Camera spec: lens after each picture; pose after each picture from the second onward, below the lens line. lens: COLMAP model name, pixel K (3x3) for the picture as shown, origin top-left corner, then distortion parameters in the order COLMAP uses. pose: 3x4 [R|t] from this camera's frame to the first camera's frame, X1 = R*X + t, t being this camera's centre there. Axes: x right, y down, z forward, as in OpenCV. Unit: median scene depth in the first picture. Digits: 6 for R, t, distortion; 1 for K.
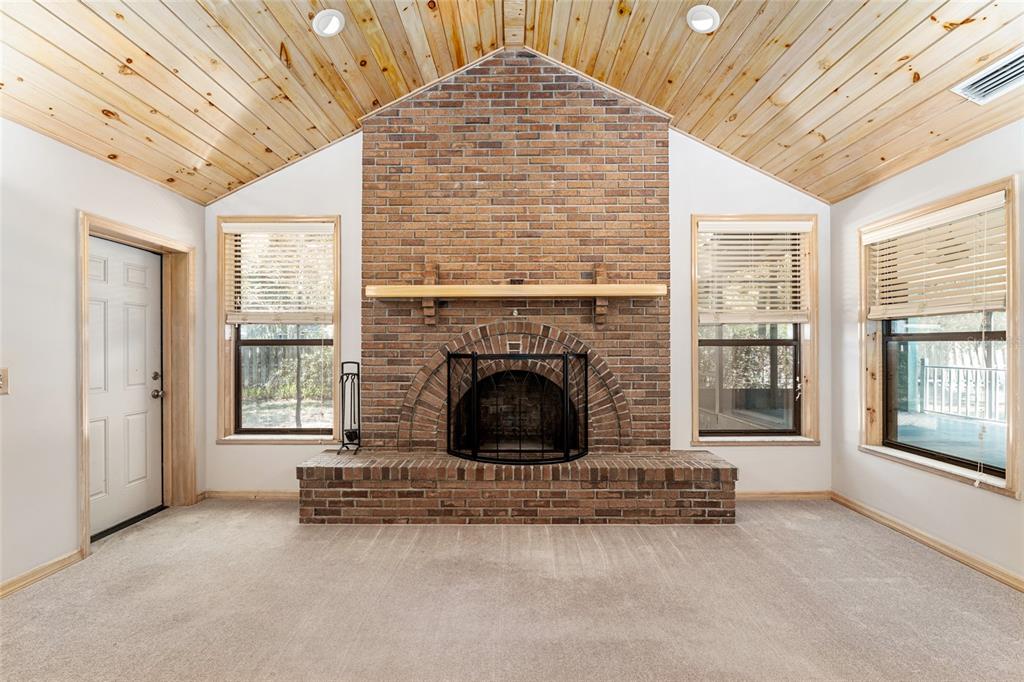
lens RADIAL K [[454.9, 0, 524.8], [0, 454.9, 344.9], [0, 0, 1]] dist [-0.006939, 0.001246]
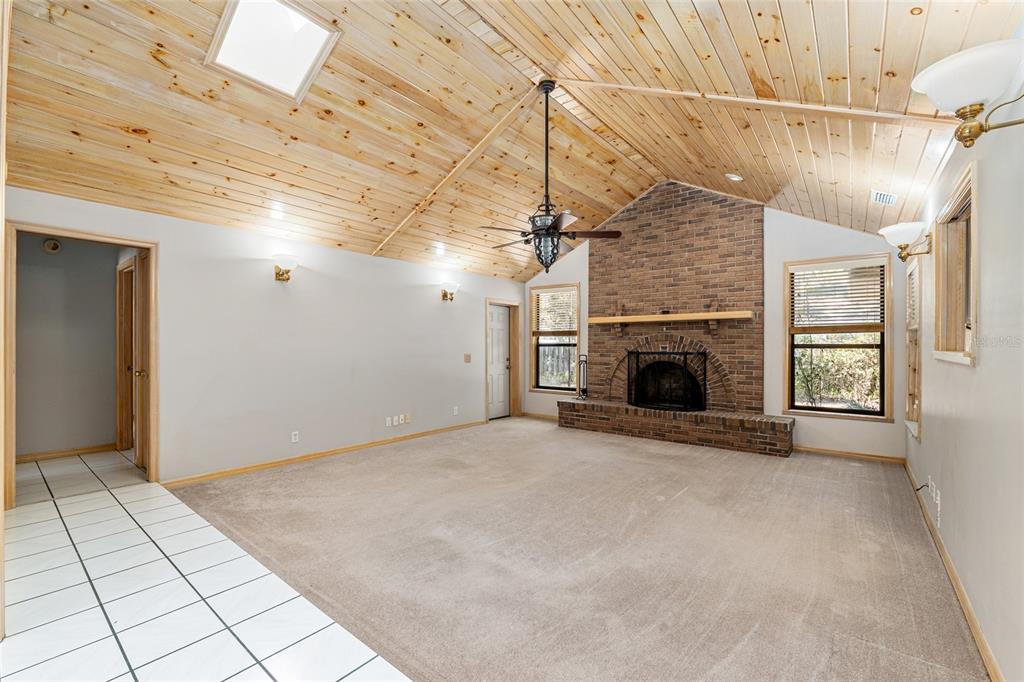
lens RADIAL K [[429.2, 0, 508.0], [0, 429.2, 343.4], [0, 0, 1]] dist [-0.009979, -0.000680]
pose [[0.784345, -0.000218, -0.620325, 0.544381], [-0.001322, 0.999997, -0.002022, -0.010327], [0.620324, 0.002406, 0.784342, -0.713738]]
